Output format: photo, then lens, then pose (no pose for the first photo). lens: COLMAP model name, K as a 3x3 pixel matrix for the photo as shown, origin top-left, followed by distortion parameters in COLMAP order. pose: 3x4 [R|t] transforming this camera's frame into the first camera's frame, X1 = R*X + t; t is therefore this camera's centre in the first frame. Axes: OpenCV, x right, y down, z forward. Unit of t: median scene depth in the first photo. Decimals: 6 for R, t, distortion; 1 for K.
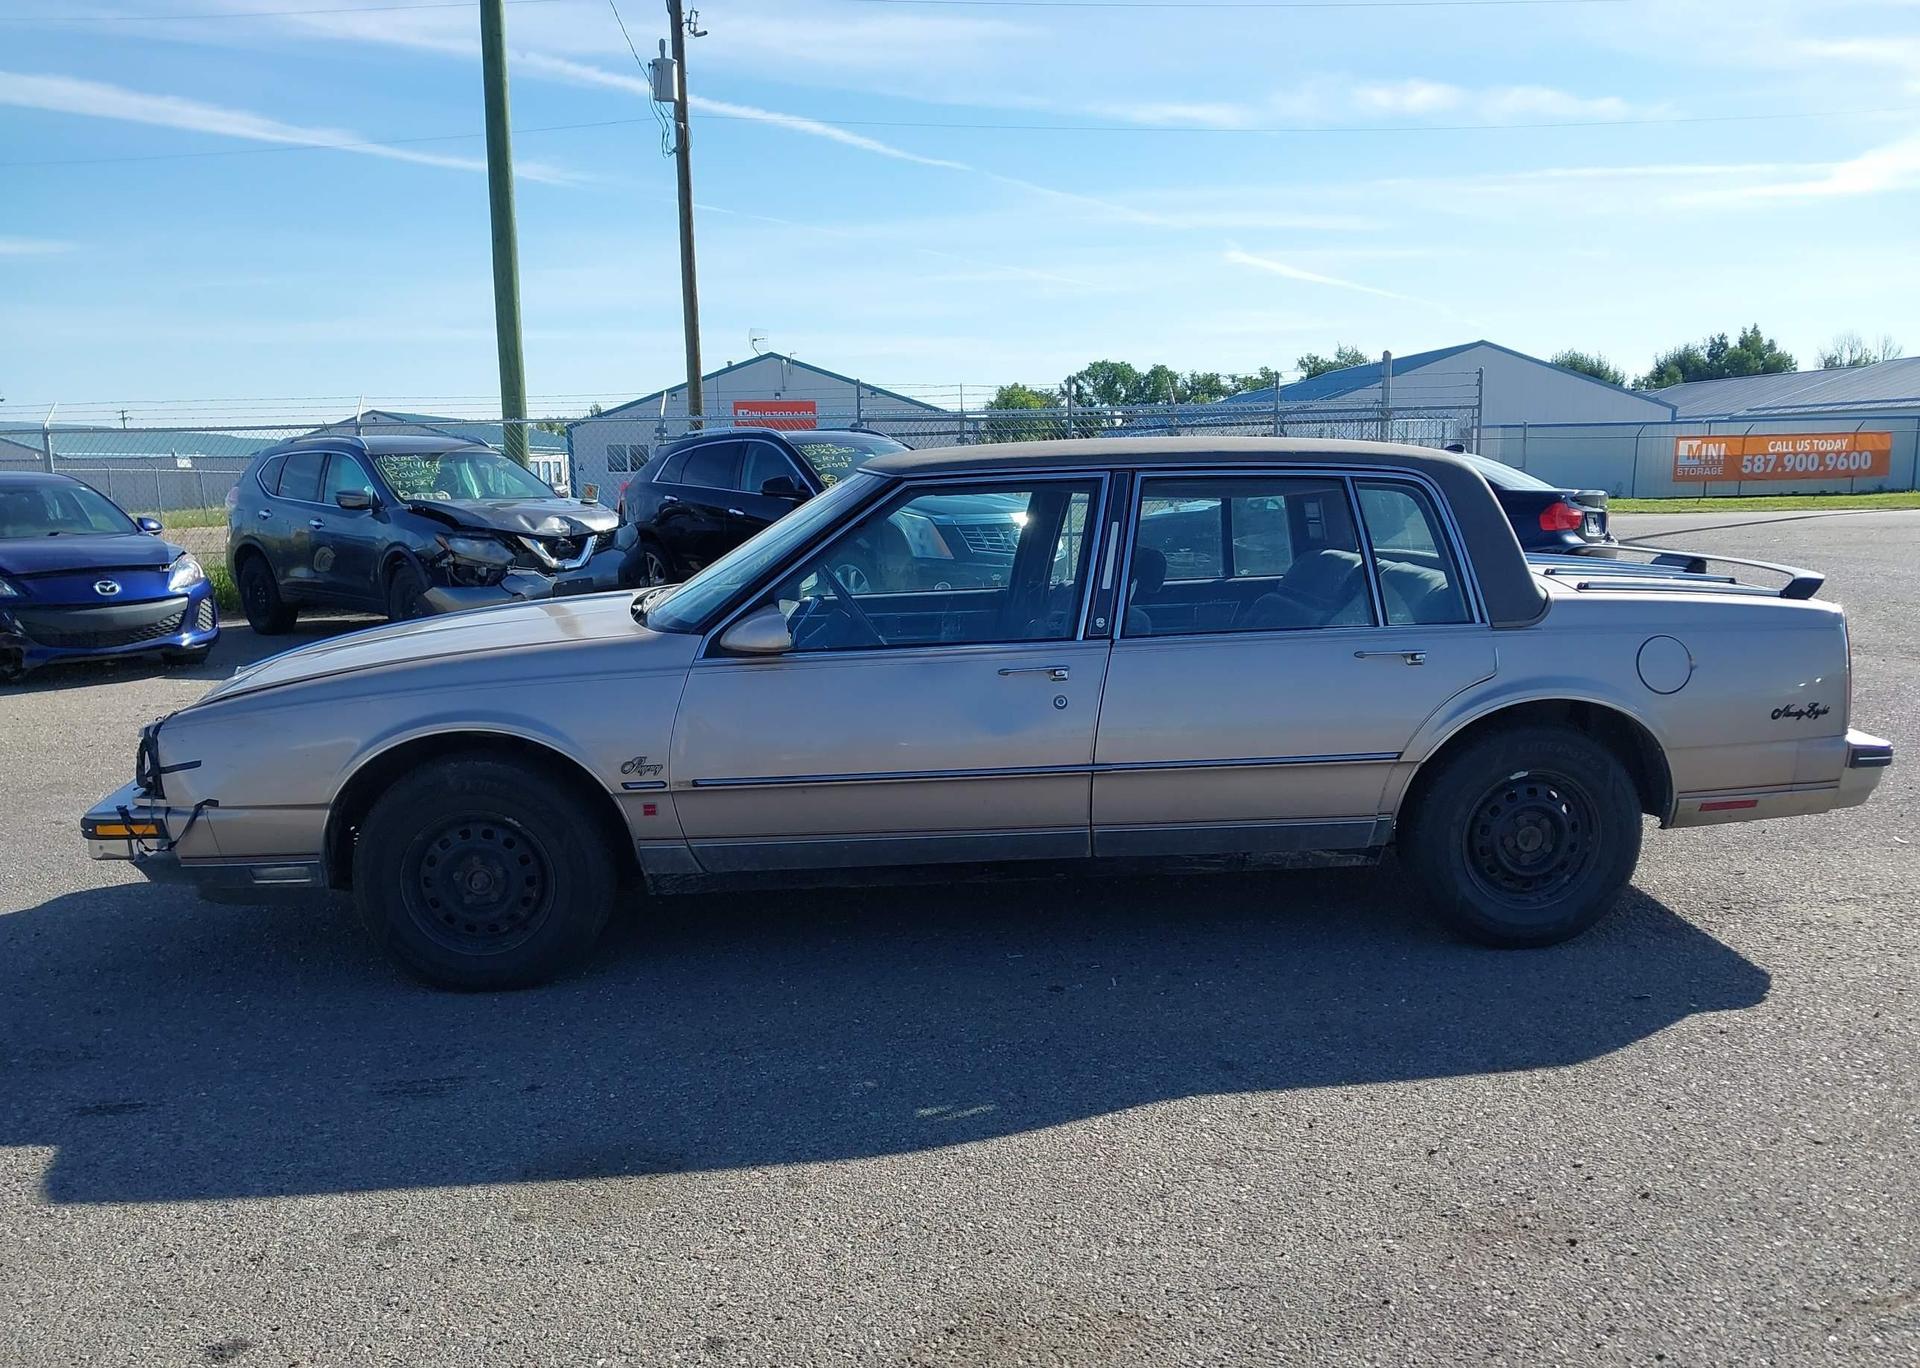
lens RADIAL K [[1571.3, 0, 943.4], [0, 1571.3, 672.8], [0, 0, 1]] dist [0.089940, -0.188633]
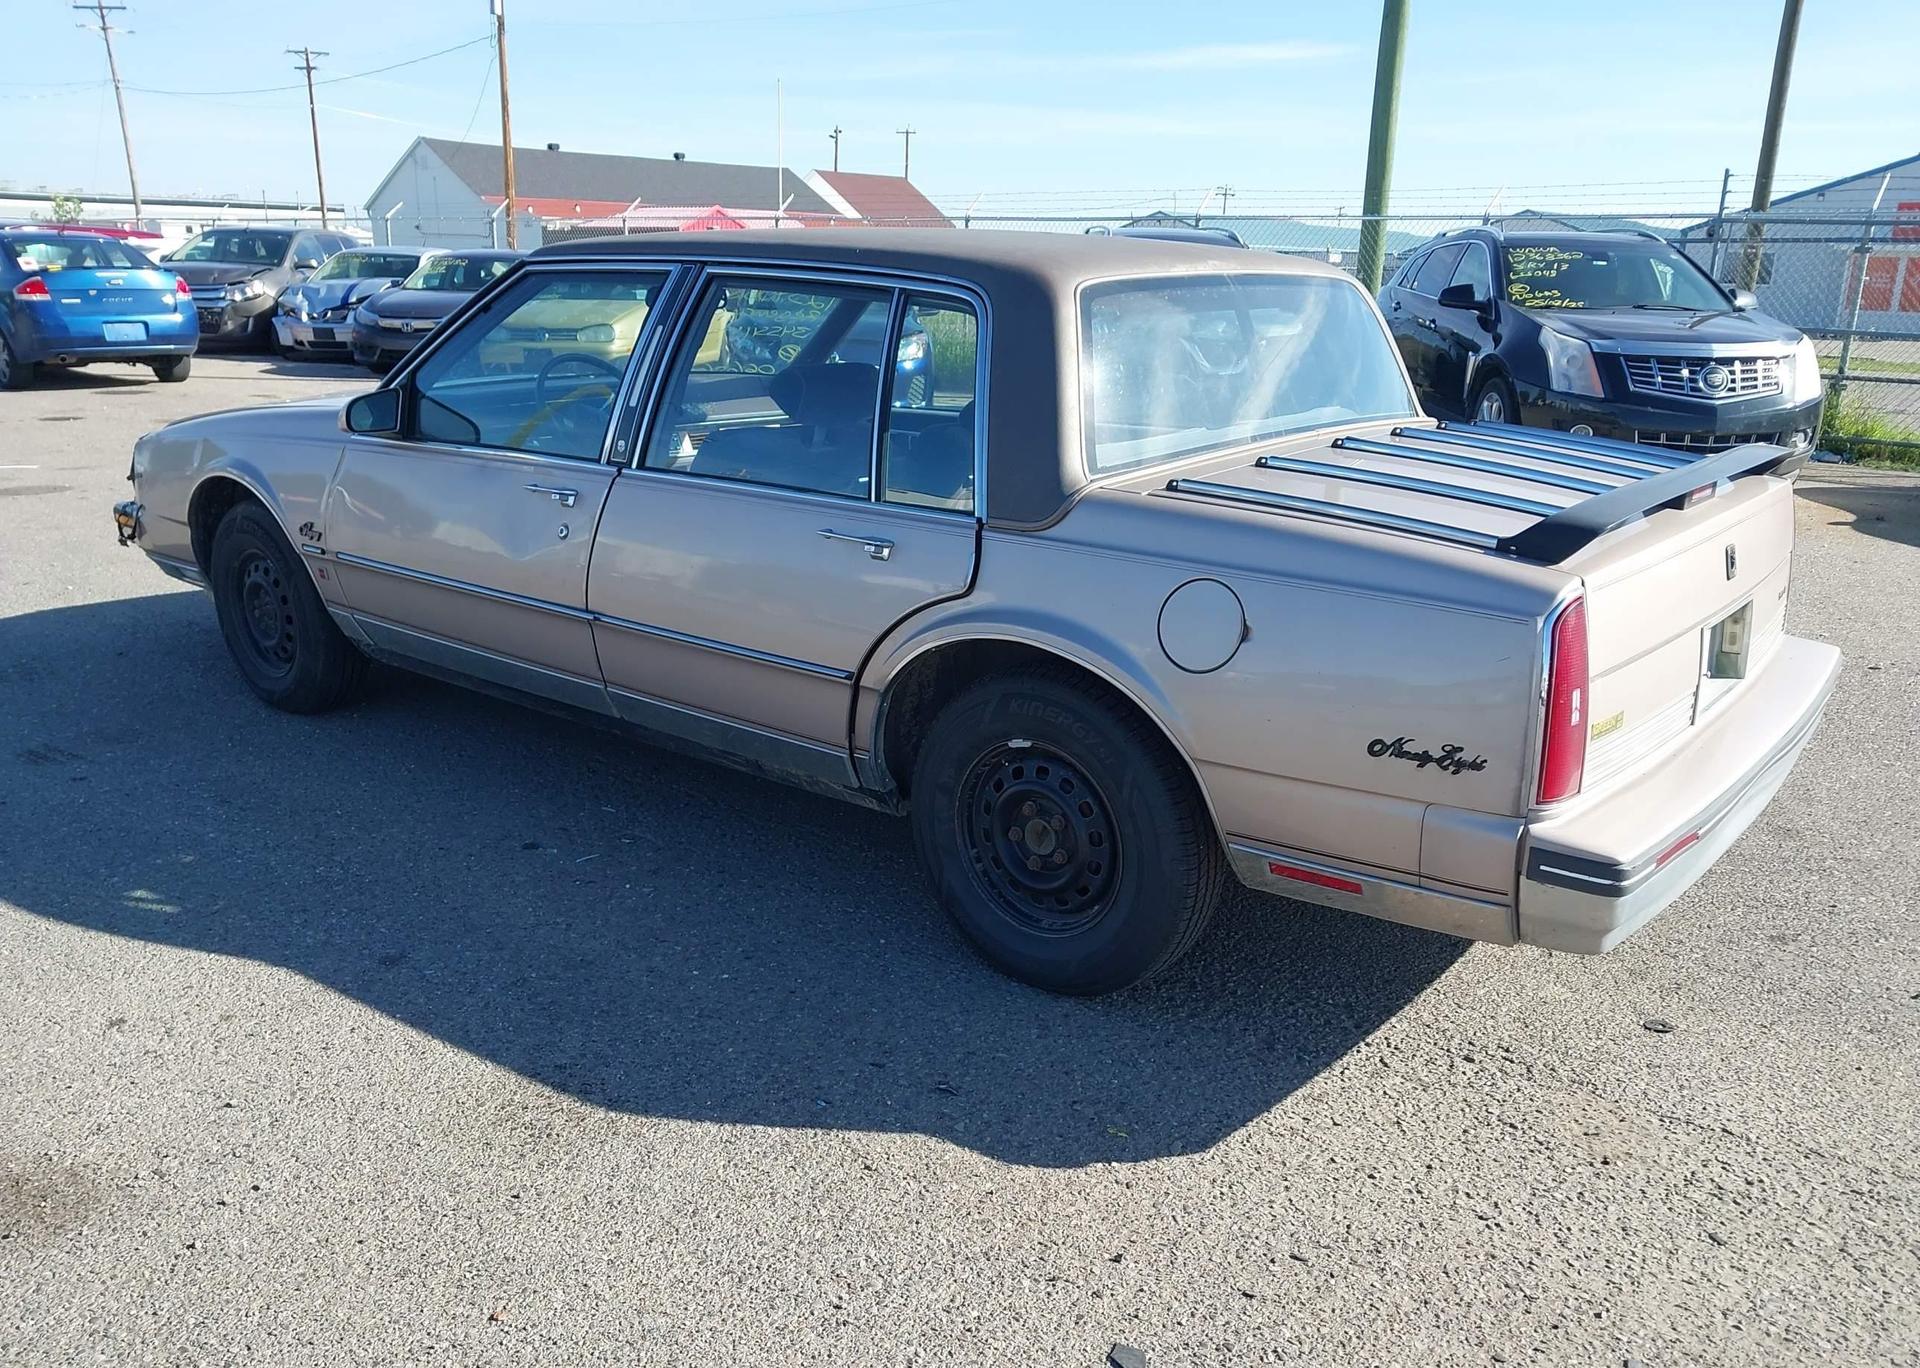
lens RADIAL K [[1554.5, 0, 928.6], [0, 1554.5, 686.3], [0, 0, 1]] dist [0.044673, -0.060382]
pose [[0.724980, 0.215761, -0.654103, 0.763800], [-0.127995, 0.975330, 0.179857, -0.075450], [0.676772, -0.046671, 0.734711, 0.473281]]
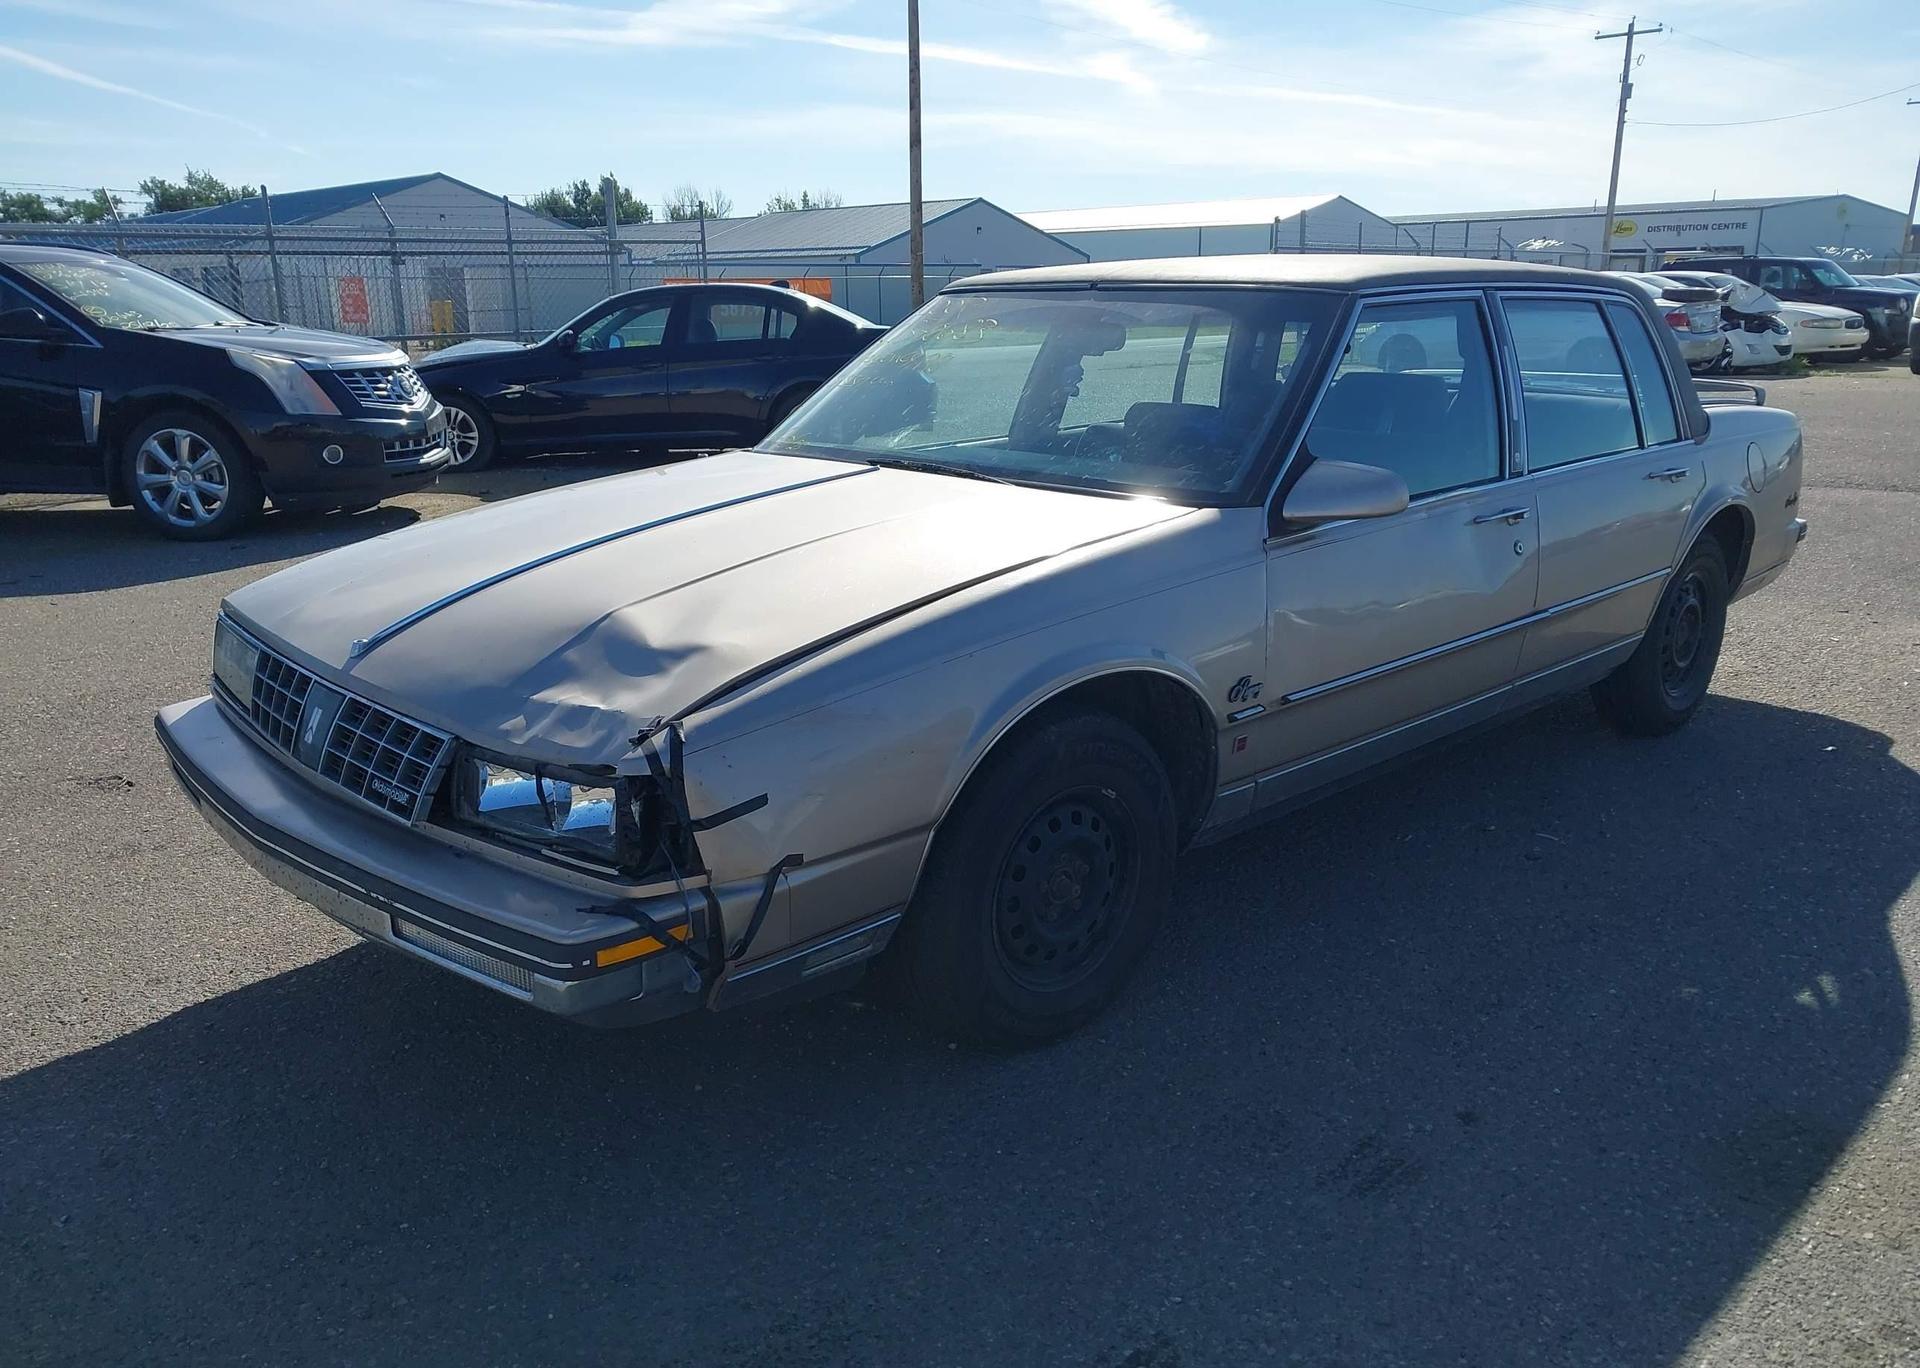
lens RADIAL K [[1547.3, 0, 1015.0], [0, 1547.3, 696.8], [0, 0, 1]] dist [0.045776, -0.067804]
pose [[0.754981, -0.157676, 0.636508, -0.702085], [0.083517, 0.985877, 0.145160, -0.049988], [-0.650407, -0.056434, 0.757487, 0.482710]]
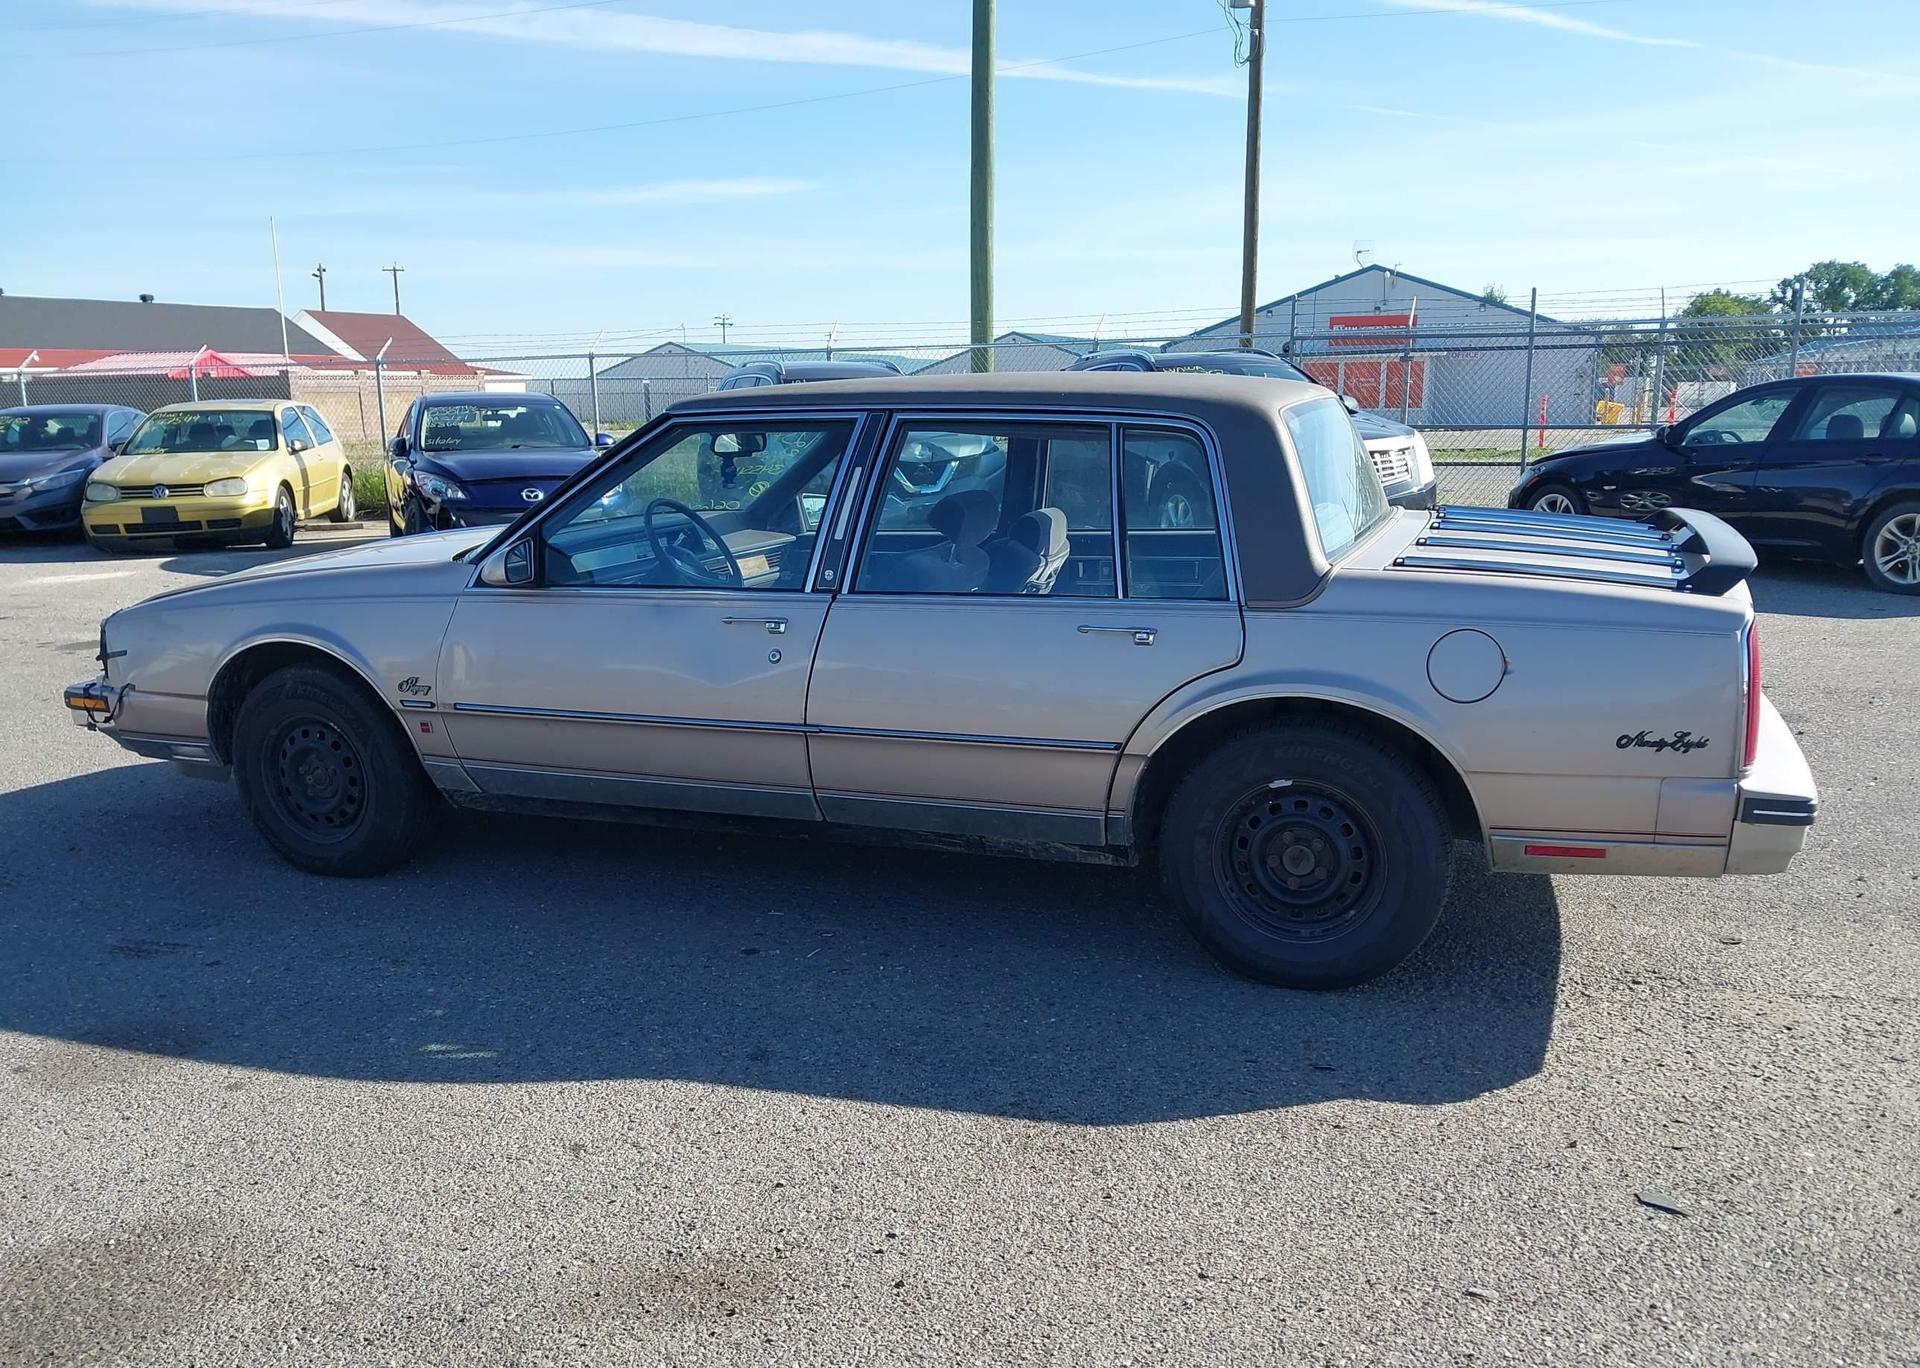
lens RADIAL K [[1554.5, 0, 928.6], [0, 1554.5, 686.3], [0, 0, 1]] dist [0.044673, -0.060382]
pose [[0.908501, 0.083401, -0.409475, 0.522457], [-0.057775, 0.995540, 0.074584, -0.037255], [0.413869, -0.044102, 0.909267, 0.172442]]
